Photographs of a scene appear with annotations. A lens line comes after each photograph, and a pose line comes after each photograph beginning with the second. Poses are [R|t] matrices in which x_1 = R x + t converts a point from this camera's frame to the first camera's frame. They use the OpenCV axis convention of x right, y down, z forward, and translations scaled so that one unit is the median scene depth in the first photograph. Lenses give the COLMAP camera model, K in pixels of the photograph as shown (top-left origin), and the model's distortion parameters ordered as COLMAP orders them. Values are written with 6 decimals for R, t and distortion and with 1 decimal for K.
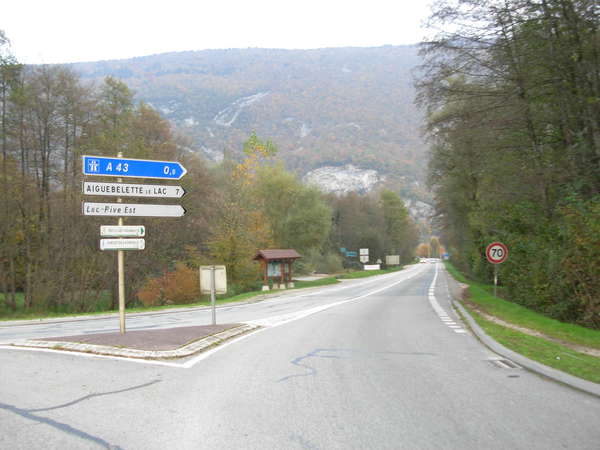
lens RADIAL K [[664.3, 0, 300.2], [0, 664.3, 225.8], [0, 0, 1]] dist [-0.001486, 0.000000]
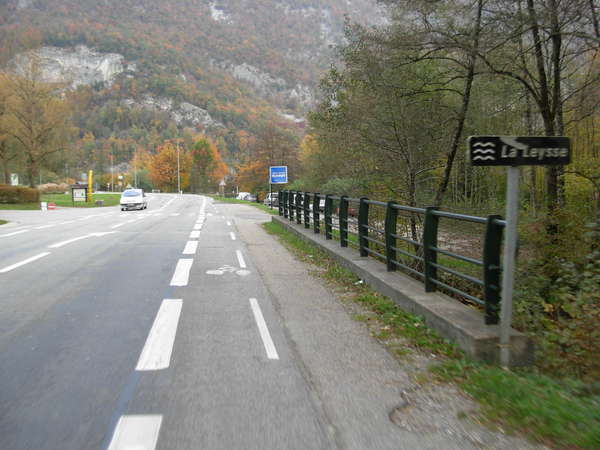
lens RADIAL K [[664.3, 0, 300.1], [0, 664.3, 225.0], [0, 0, 1]] dist [-0.001486, 0.000000]
pose [[0.948175, -0.010194, 0.317585, 0.070474], [-0.022742, 0.994745, 0.099826, 0.013402], [-0.316934, -0.101875, 0.942960, 0.309728]]
